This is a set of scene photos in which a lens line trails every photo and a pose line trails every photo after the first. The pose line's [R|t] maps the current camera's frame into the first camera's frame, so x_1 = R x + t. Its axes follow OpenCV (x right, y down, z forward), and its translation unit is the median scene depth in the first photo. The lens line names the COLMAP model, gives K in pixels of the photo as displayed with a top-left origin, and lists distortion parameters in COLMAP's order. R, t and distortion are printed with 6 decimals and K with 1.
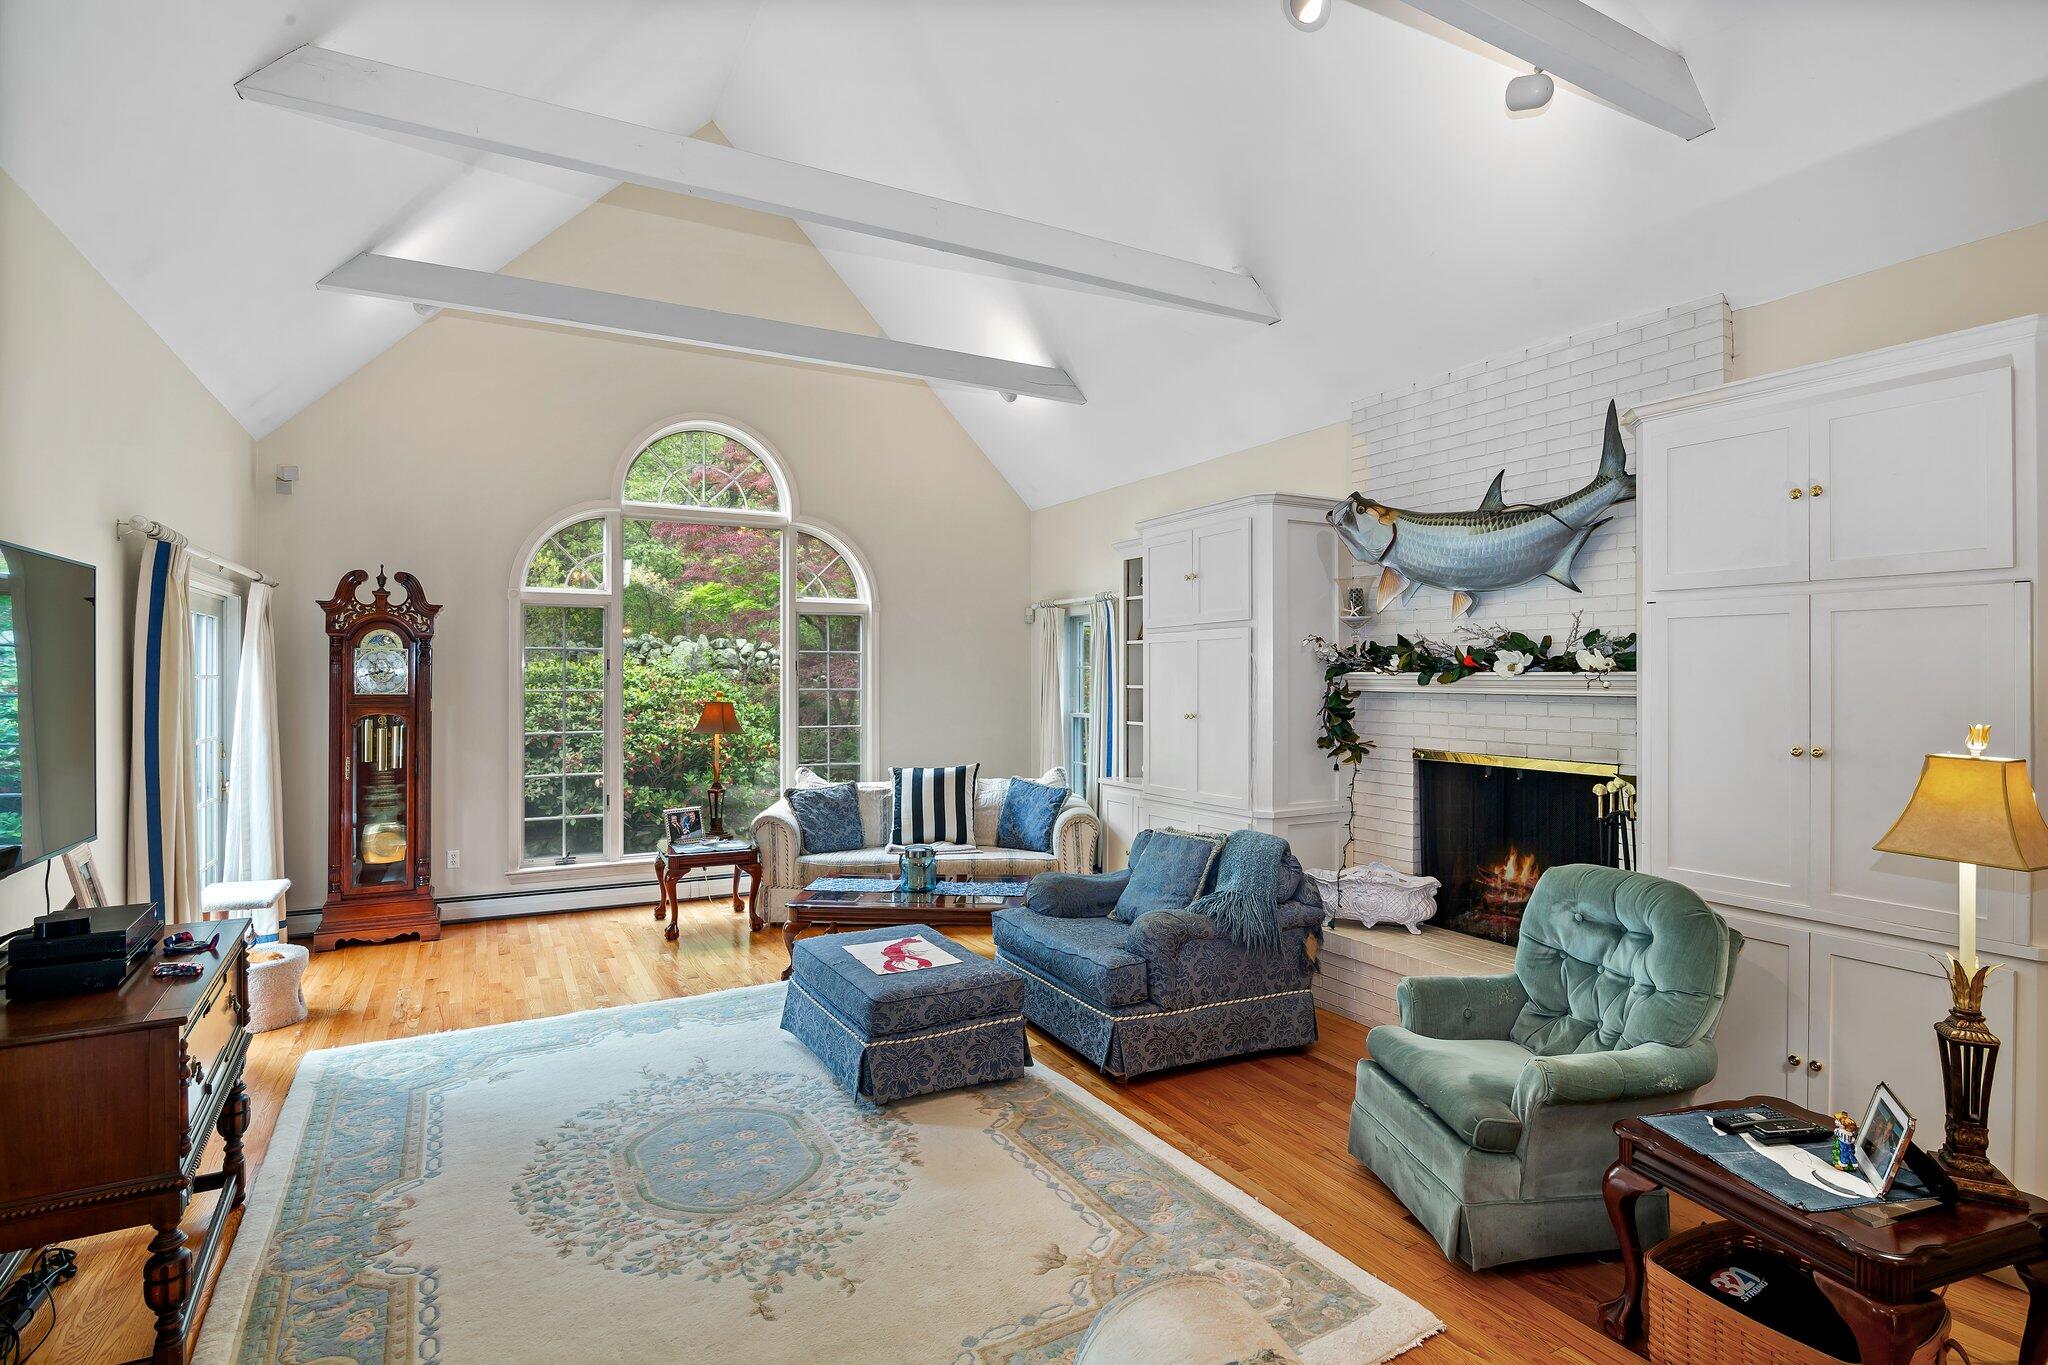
lens RADIAL K [[1007.6, 0, 1021.7], [0, 1007.6, 669.1], [0, 0, 1]] dist [-0.017391, -0.001293]
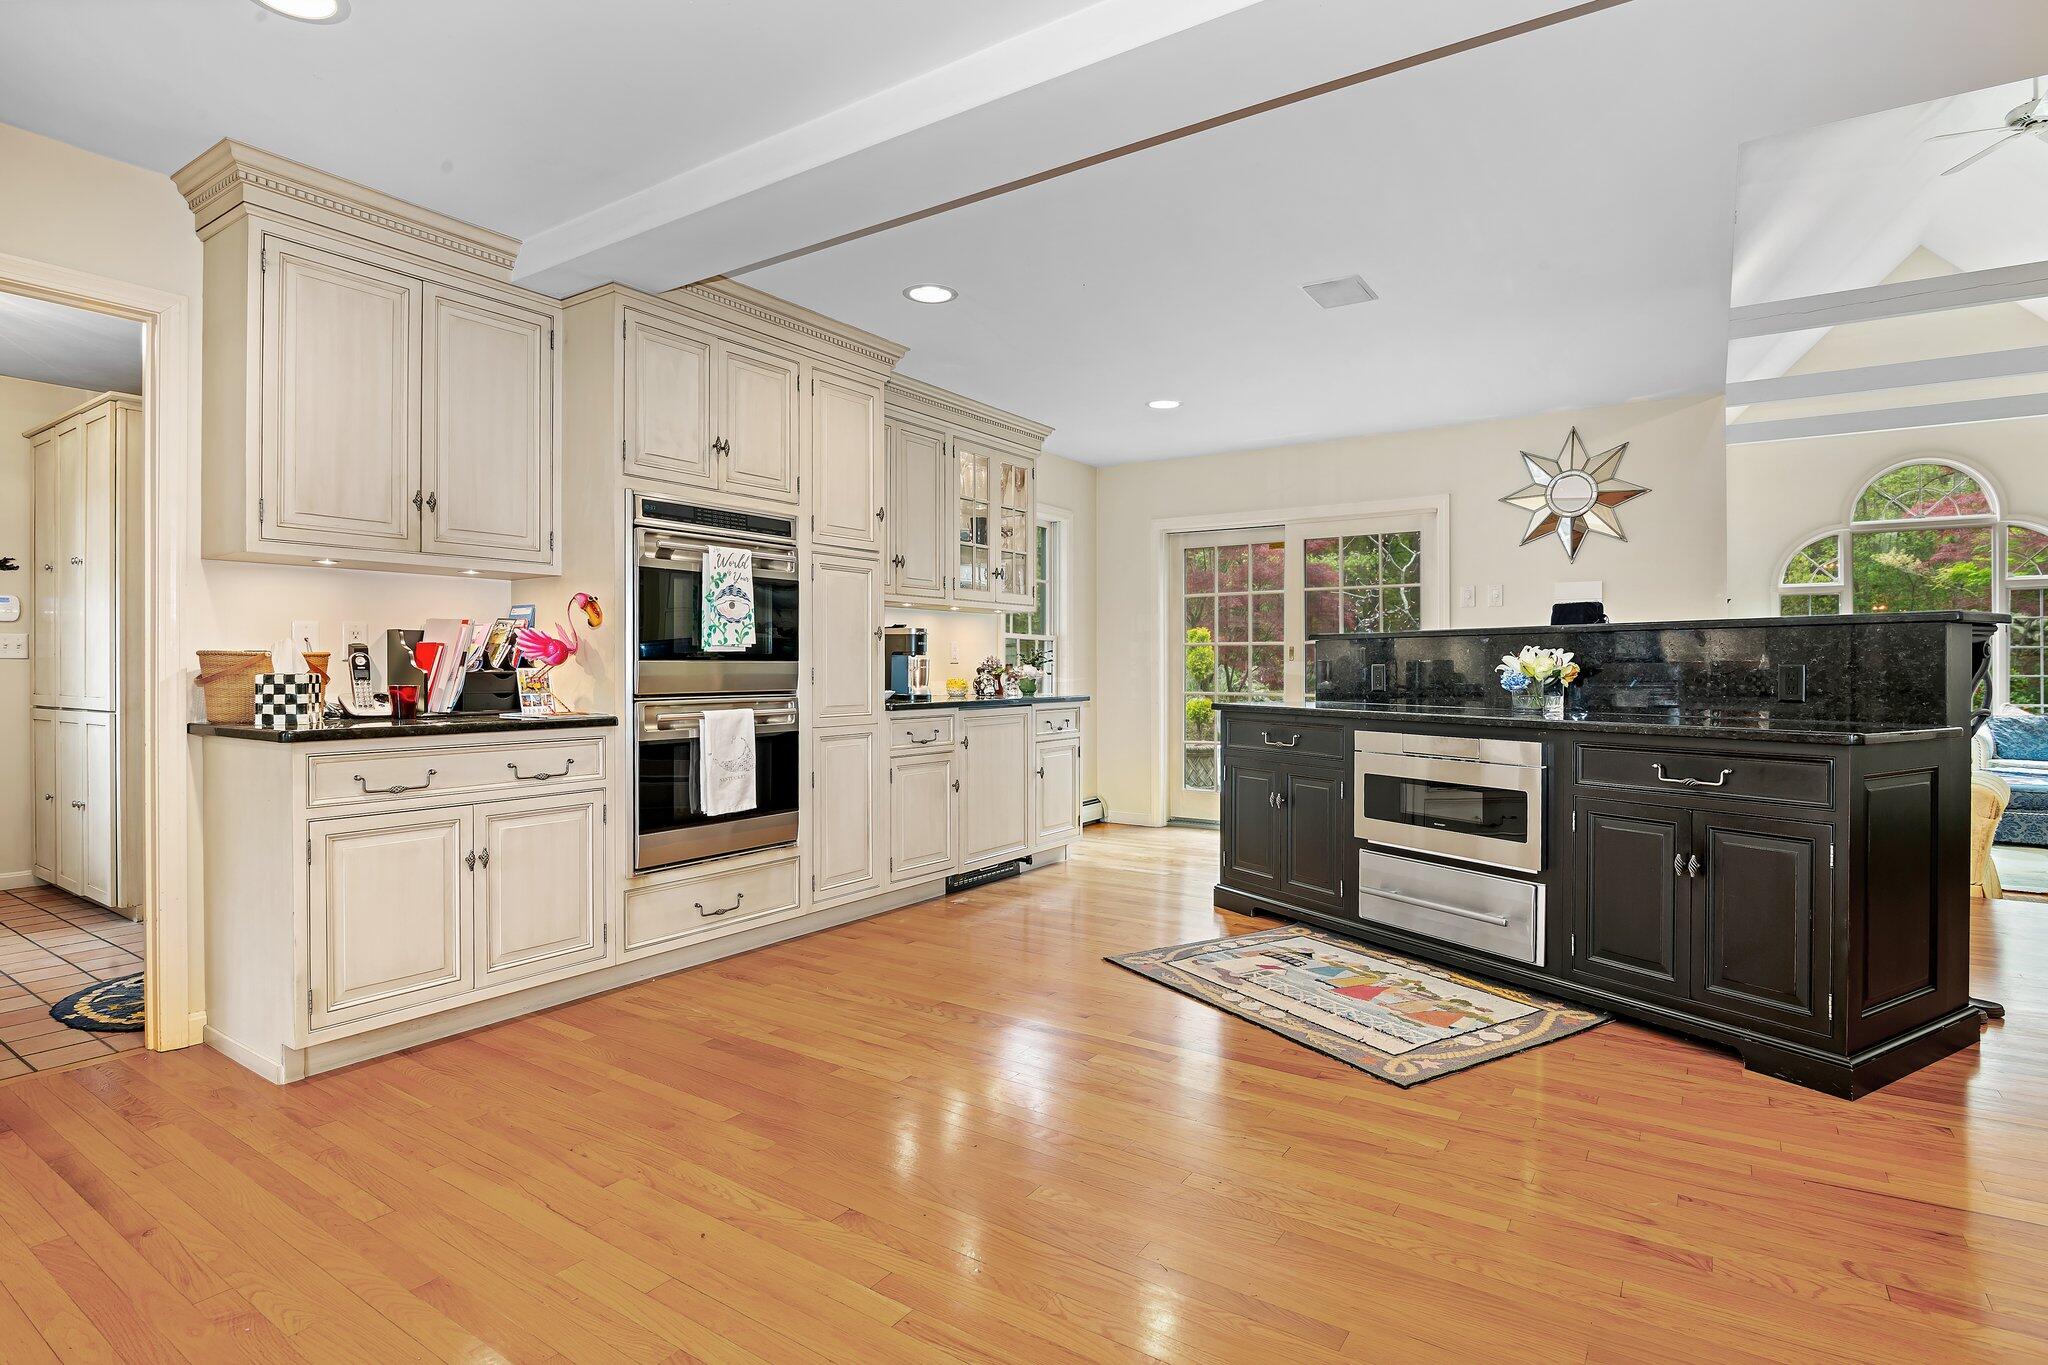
lens RADIAL K [[1031.2, 0, 1029.2], [0, 1031.2, 673.8], [0, 0, 1]] dist [-0.018102, 0.000838]
pose [[0.465600, 0.005060, -0.884981, 0.537160], [0.007094, 0.999930, 0.009449, 0.050978], [0.884967, -0.010677, 0.465532, -1.133121]]
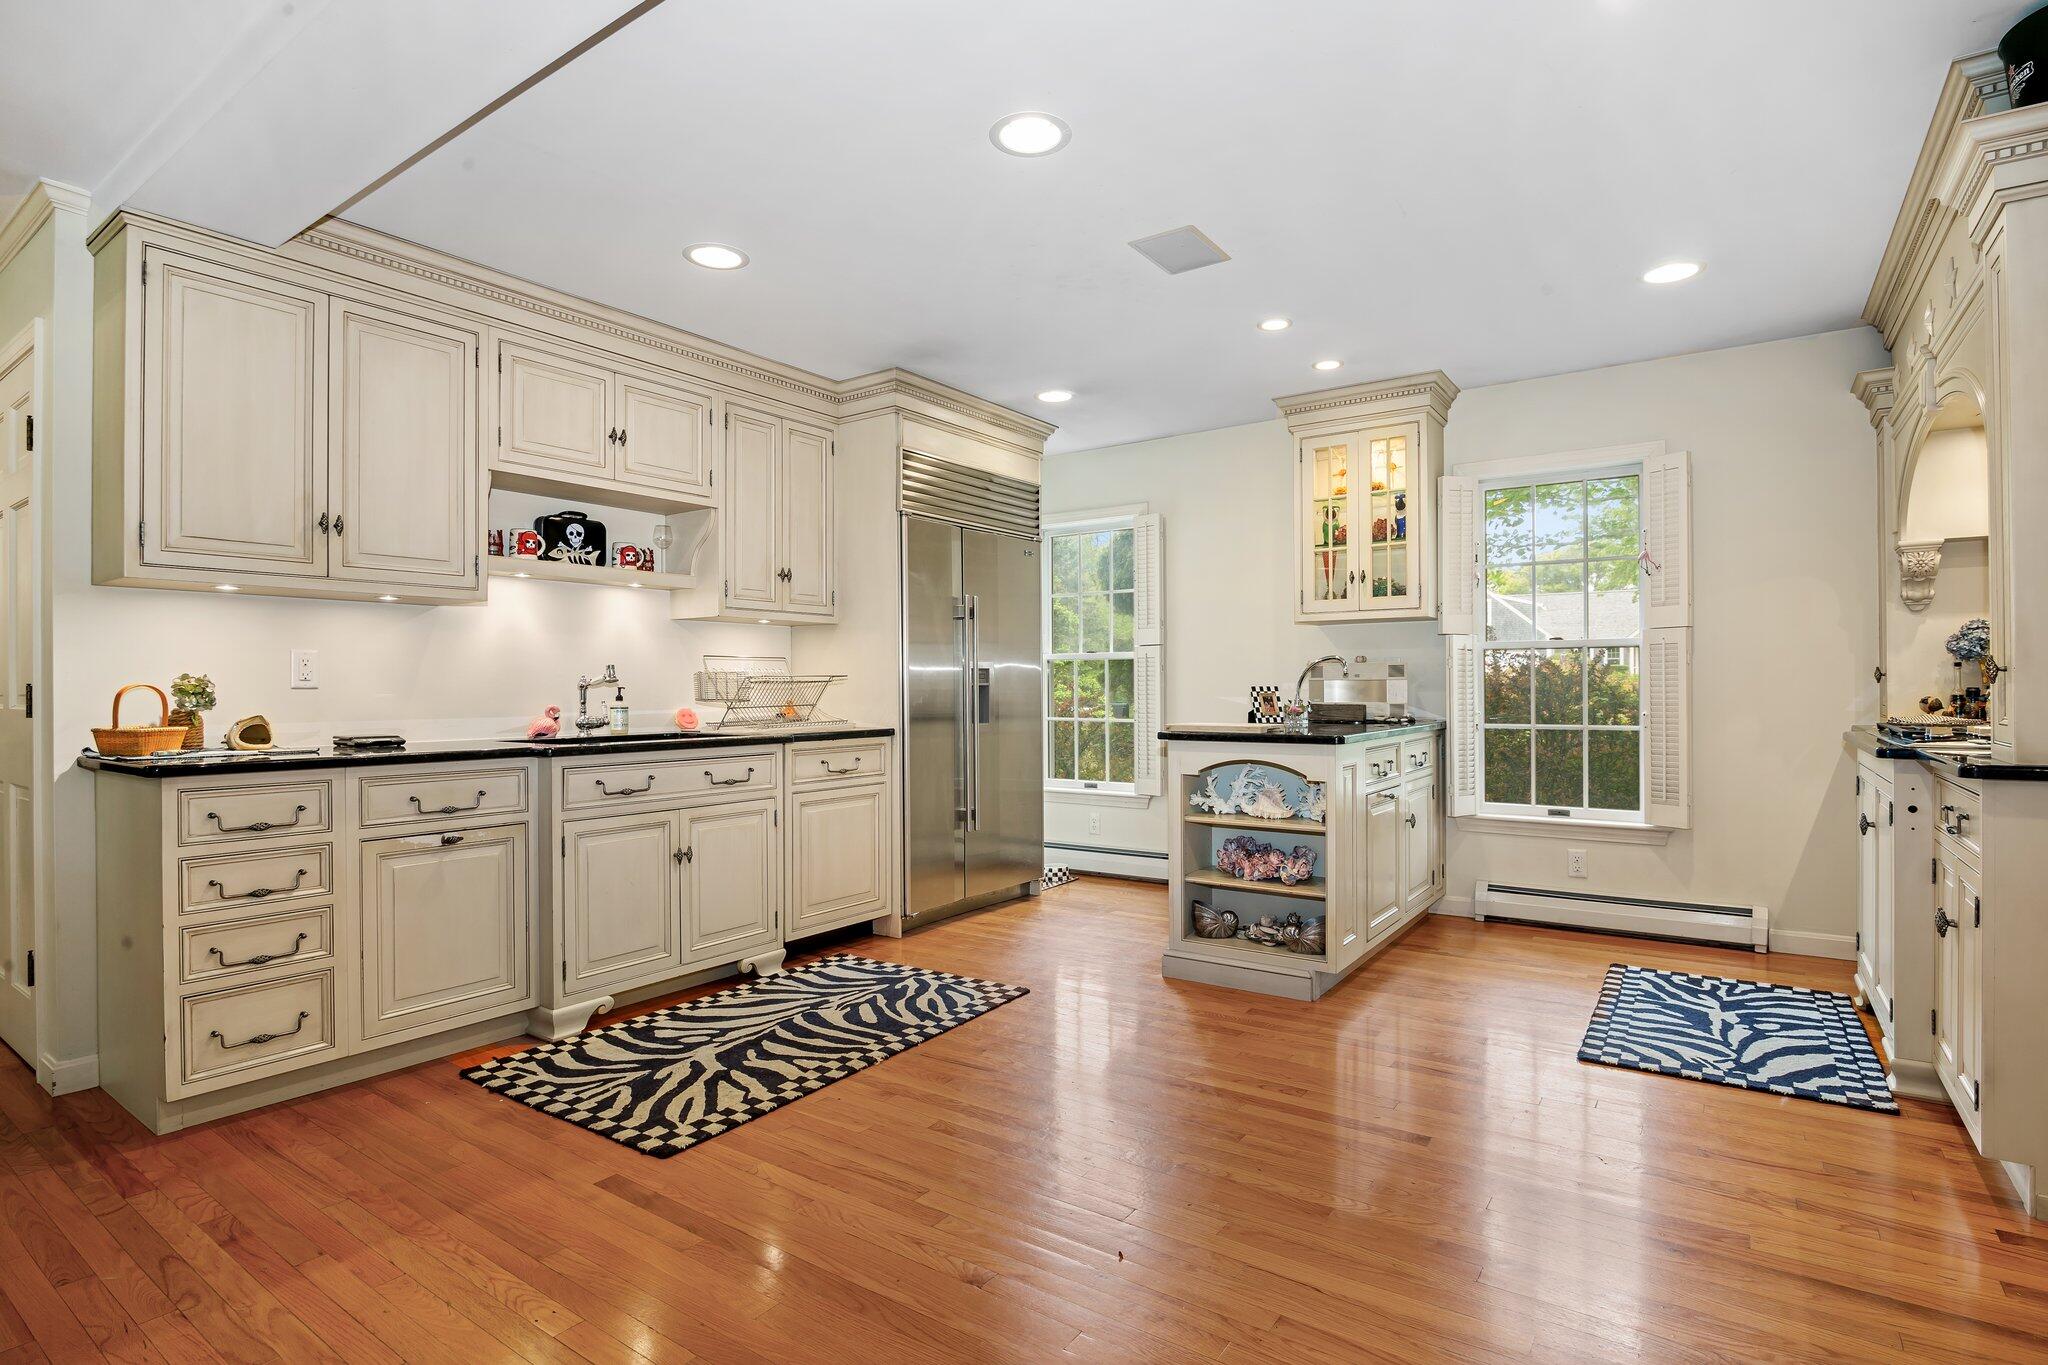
lens RADIAL K [[1027.0, 0, 1023.8], [0, 1027.0, 678.9], [0, 0, 1]] dist [-0.018553, -0.000240]
pose [[-0.447365, 0.006152, 0.894331, -0.195362], [-0.002827, 0.999962, -0.008293, 0.050087], [-0.894347, -0.006238, -0.447330, -0.854383]]
